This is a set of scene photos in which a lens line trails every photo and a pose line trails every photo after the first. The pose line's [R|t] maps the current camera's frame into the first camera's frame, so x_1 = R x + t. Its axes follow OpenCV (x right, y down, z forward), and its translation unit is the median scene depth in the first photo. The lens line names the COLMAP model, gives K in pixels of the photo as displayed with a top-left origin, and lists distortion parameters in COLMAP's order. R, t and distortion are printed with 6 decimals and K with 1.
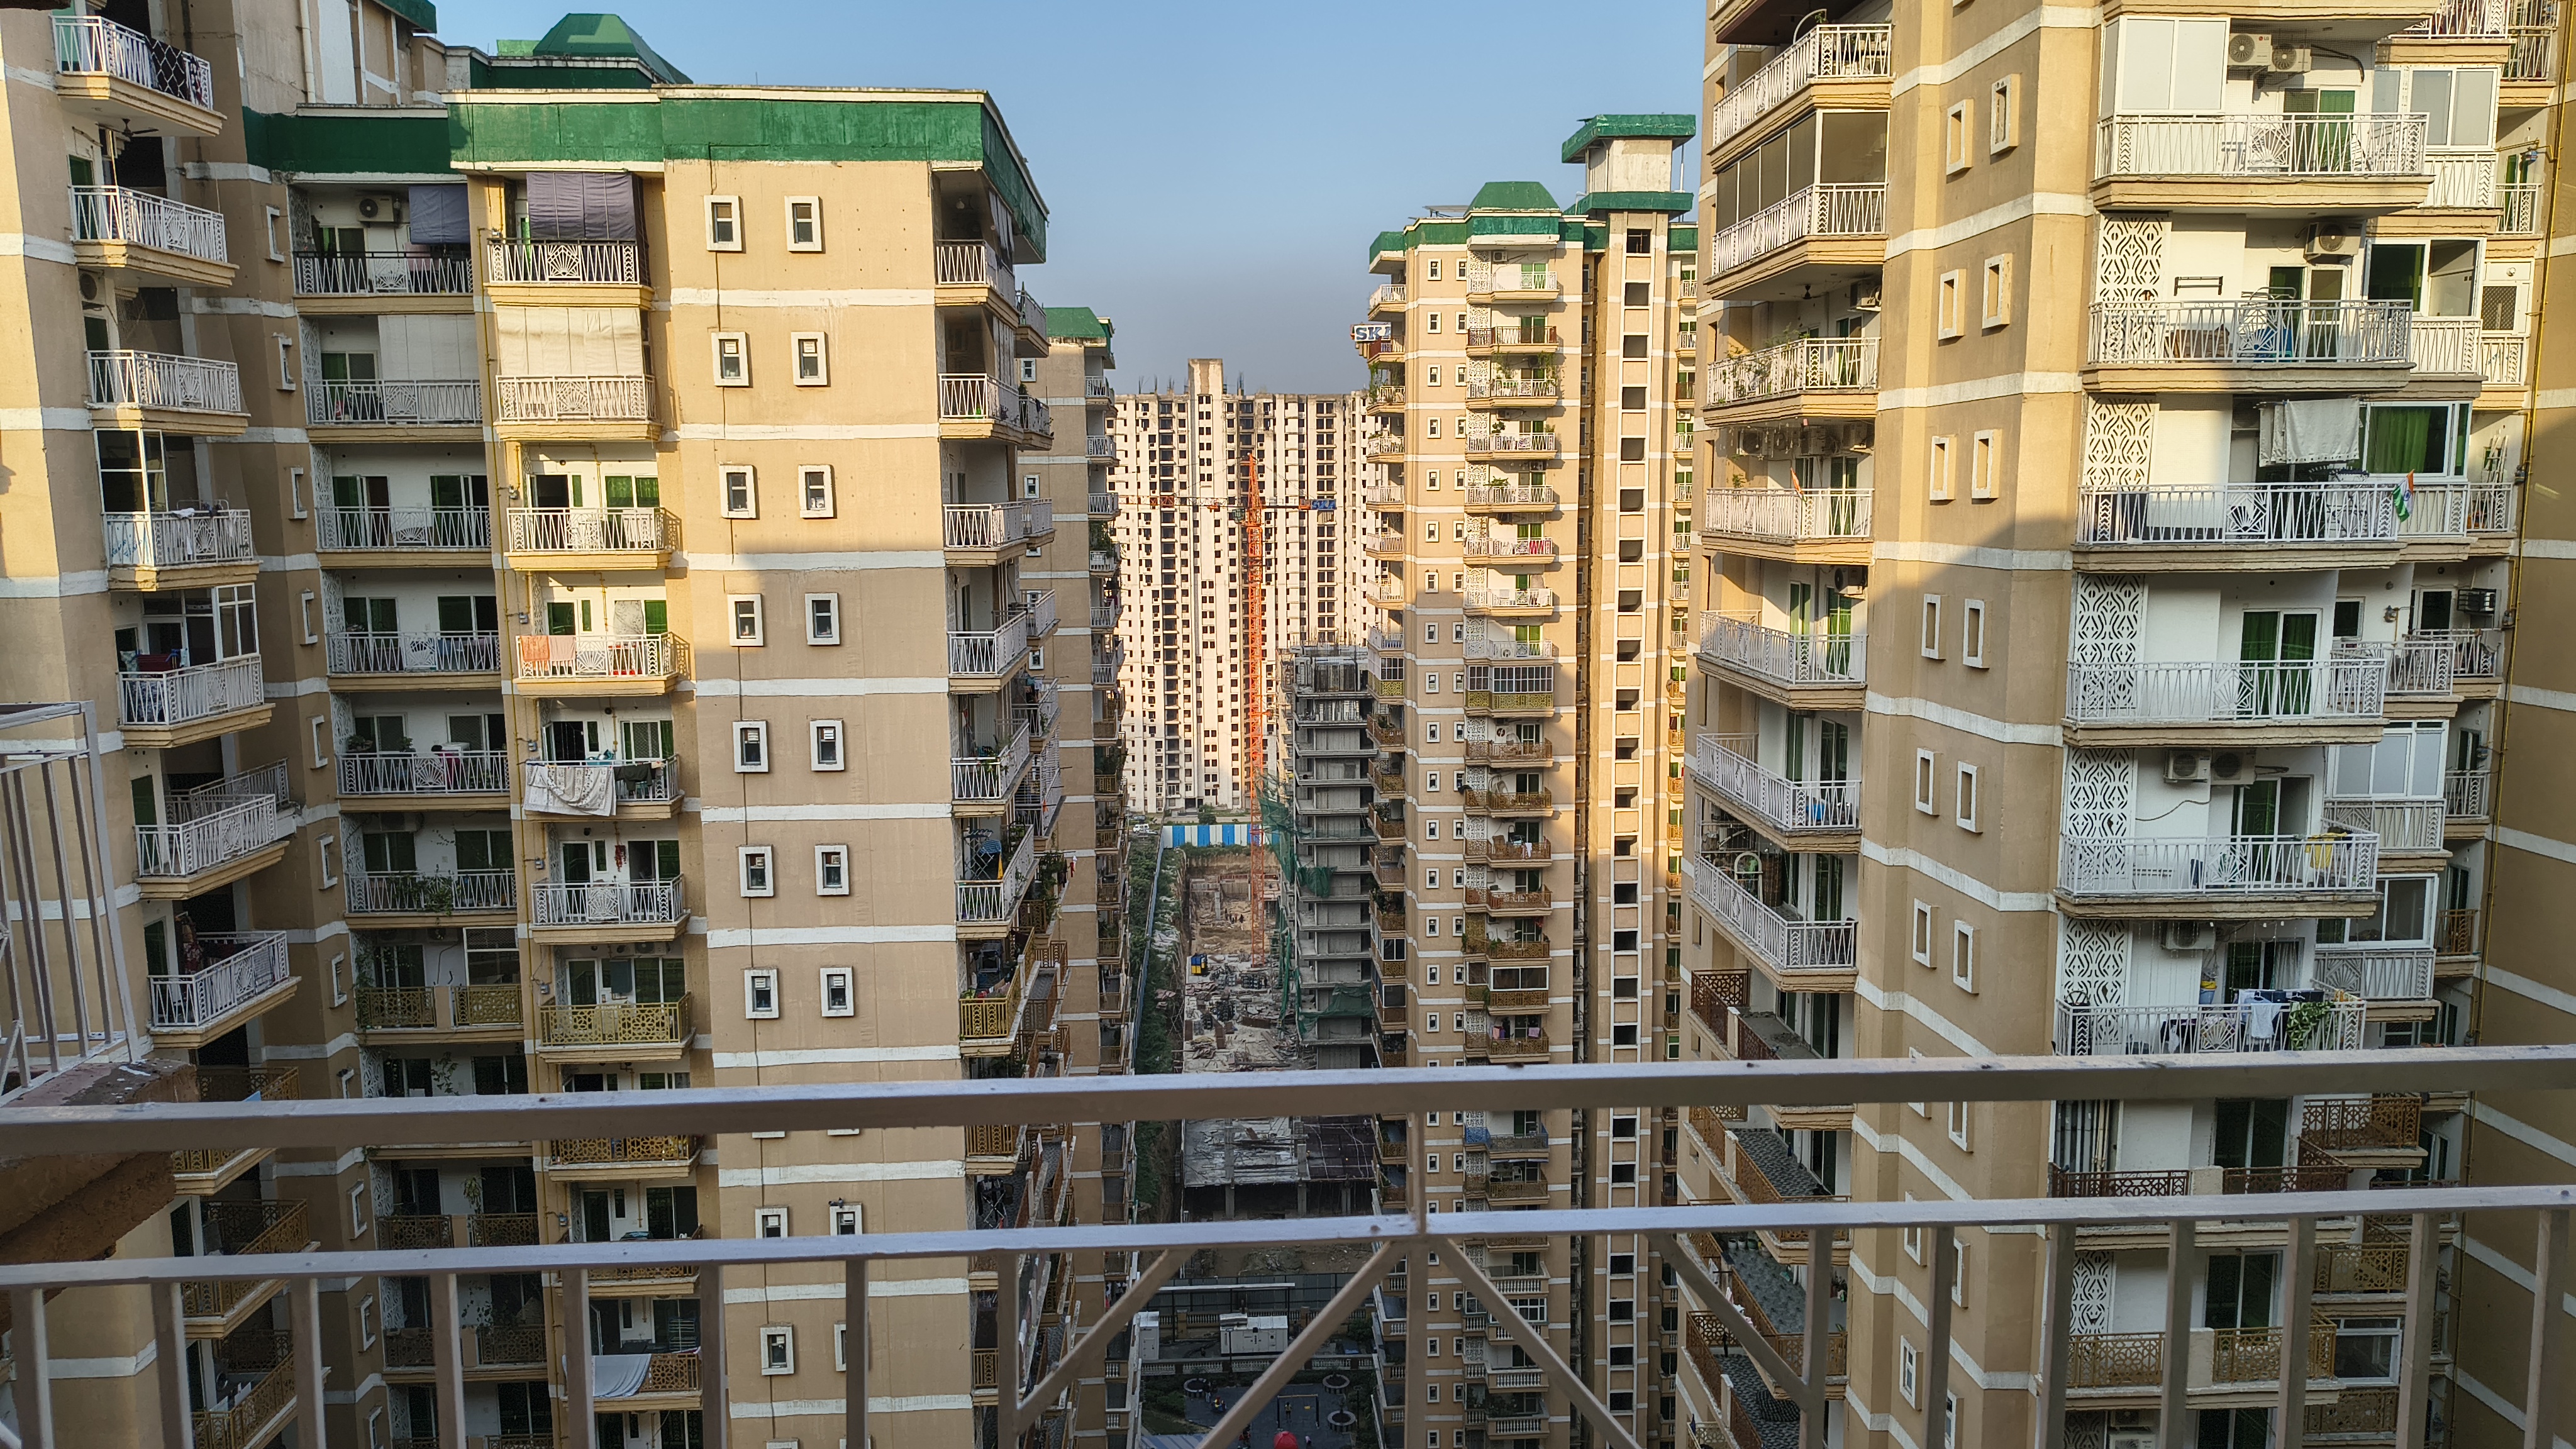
lens RADIAL K [[1759.9, 0, 1288.0], [0, 1759.9, 724.5], [0, 0, 1]] dist [-0.005899, -0.002598]
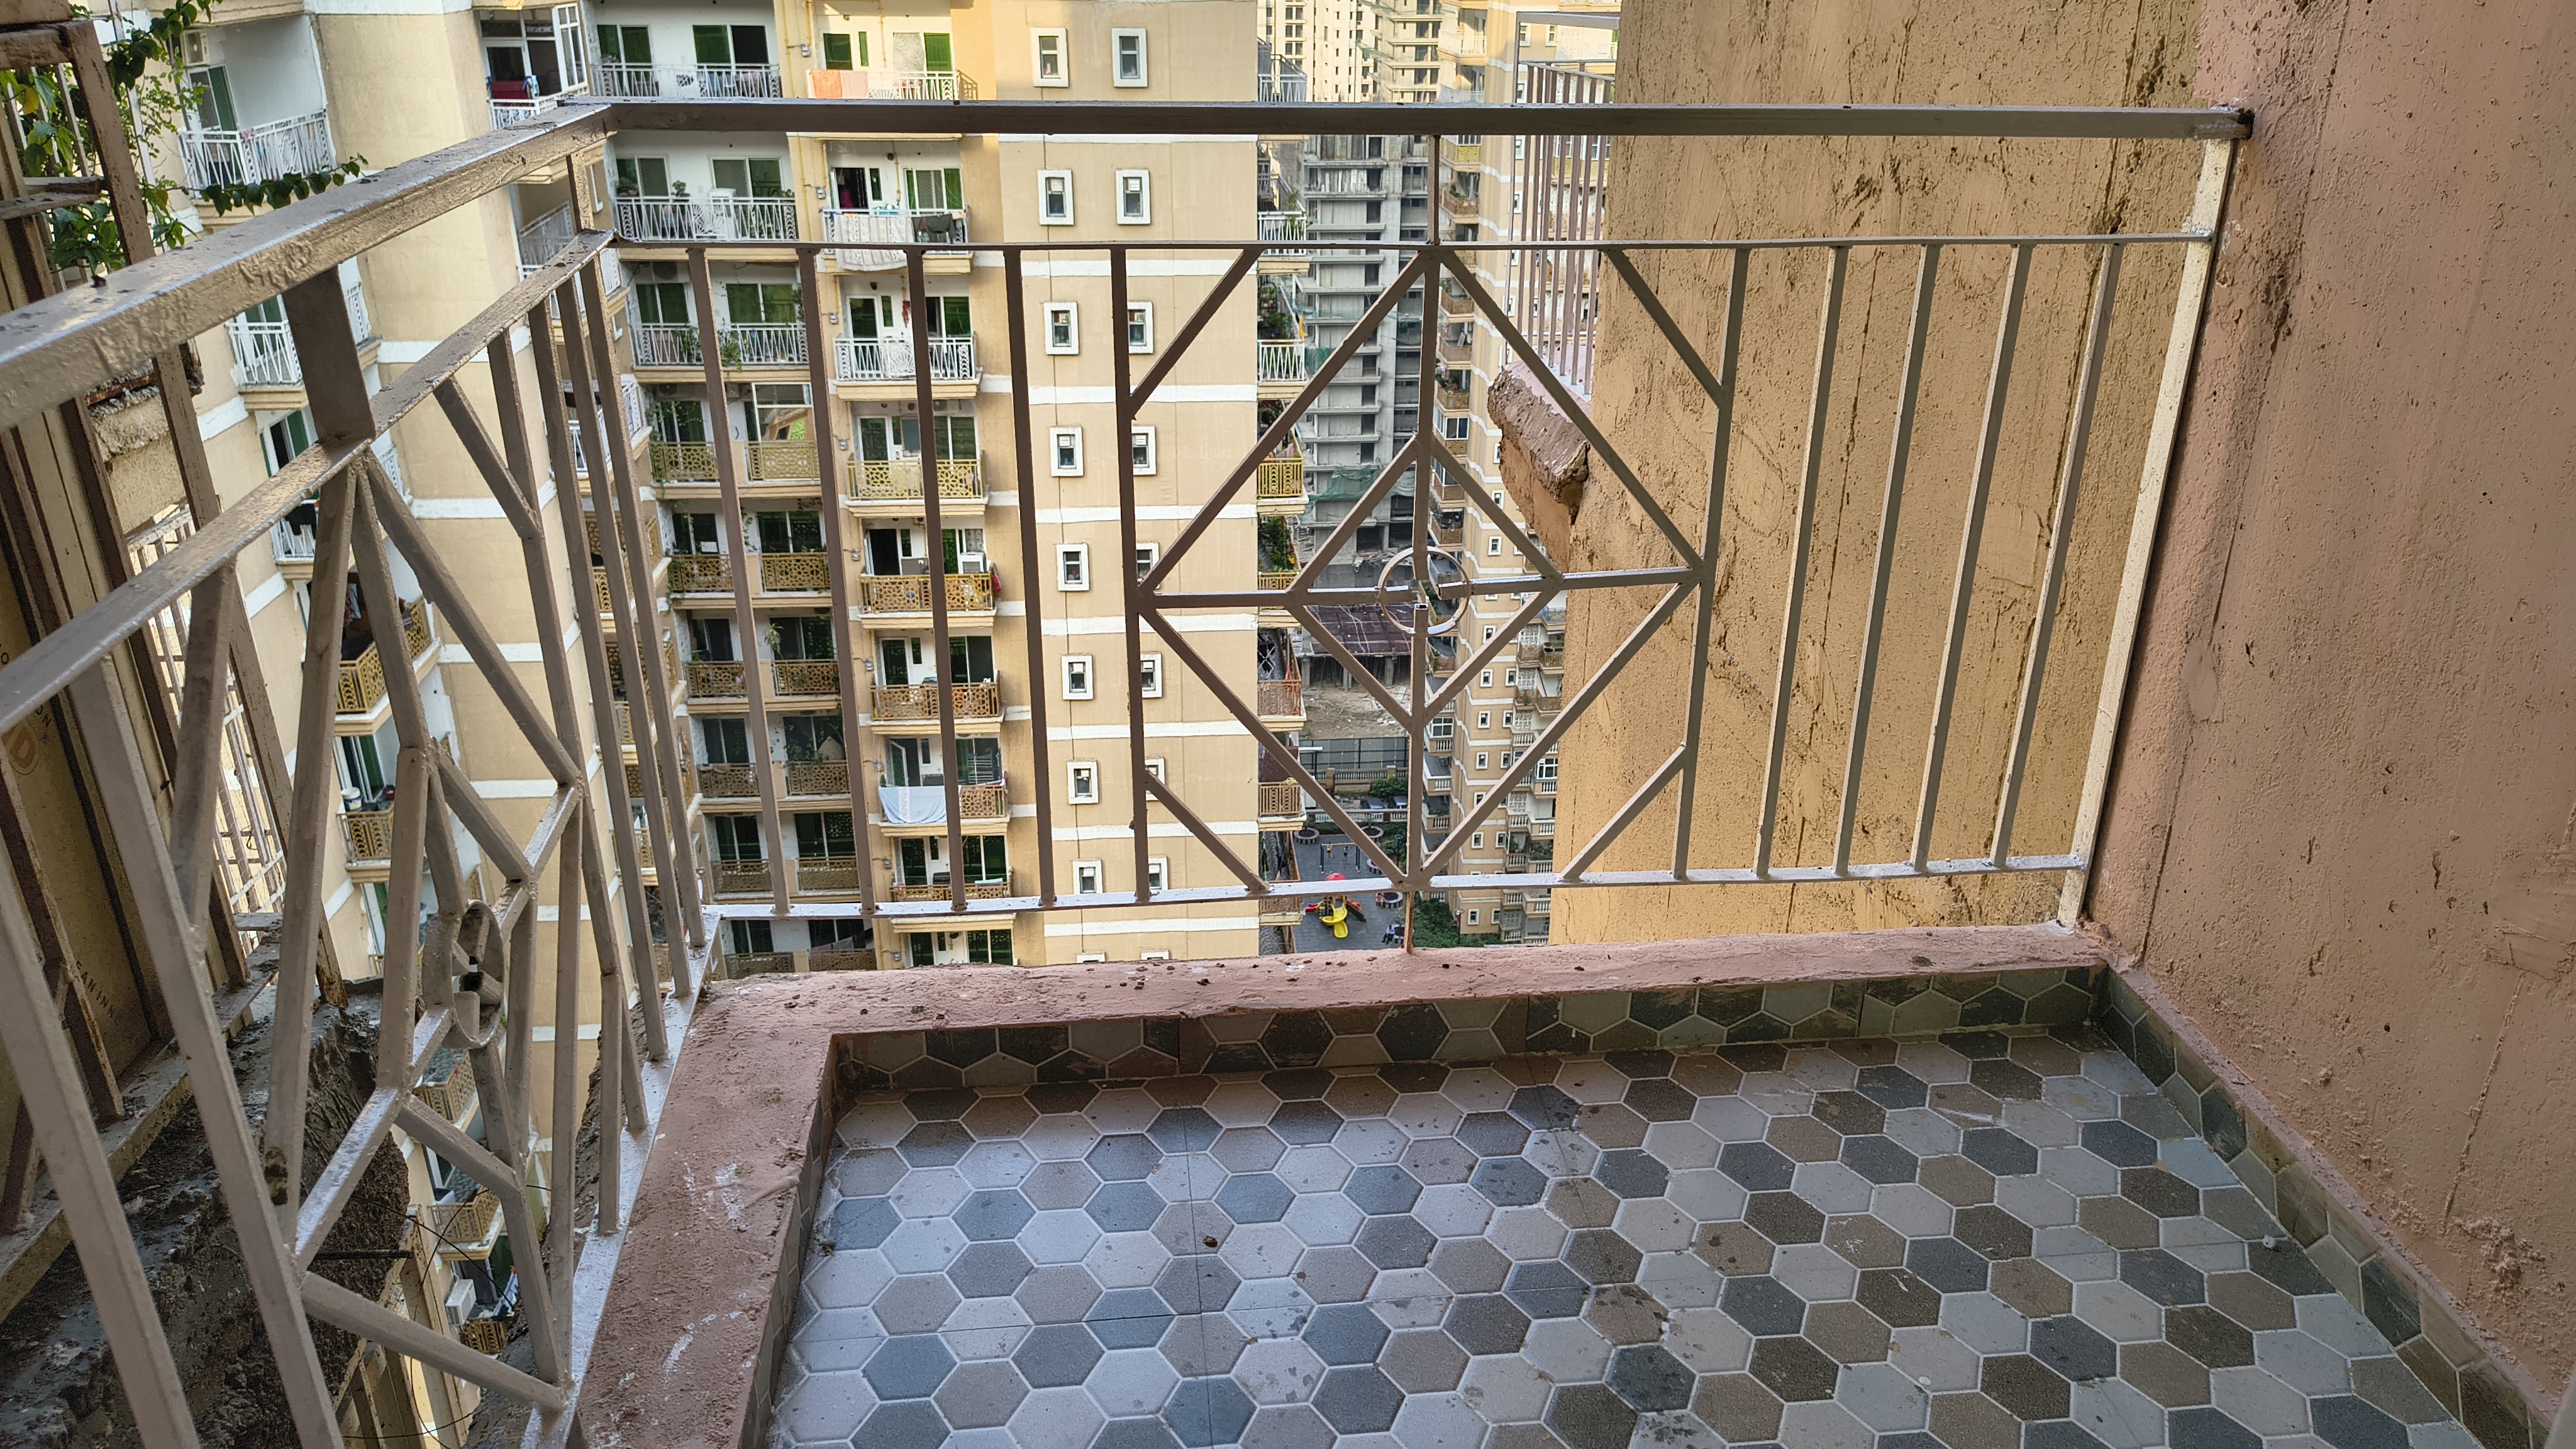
lens RADIAL K [[1740.5, 0, 1288.0], [0, 1740.5, 724.5], [0, 0, 1]] dist [0.082718, -0.098772]
pose [[0.999892, 0.006106, 0.013348, -0.192026], [-0.009696, 0.957489, 0.288305, 0.011120], [-0.011020, -0.288404, 0.957446, -0.023486]]
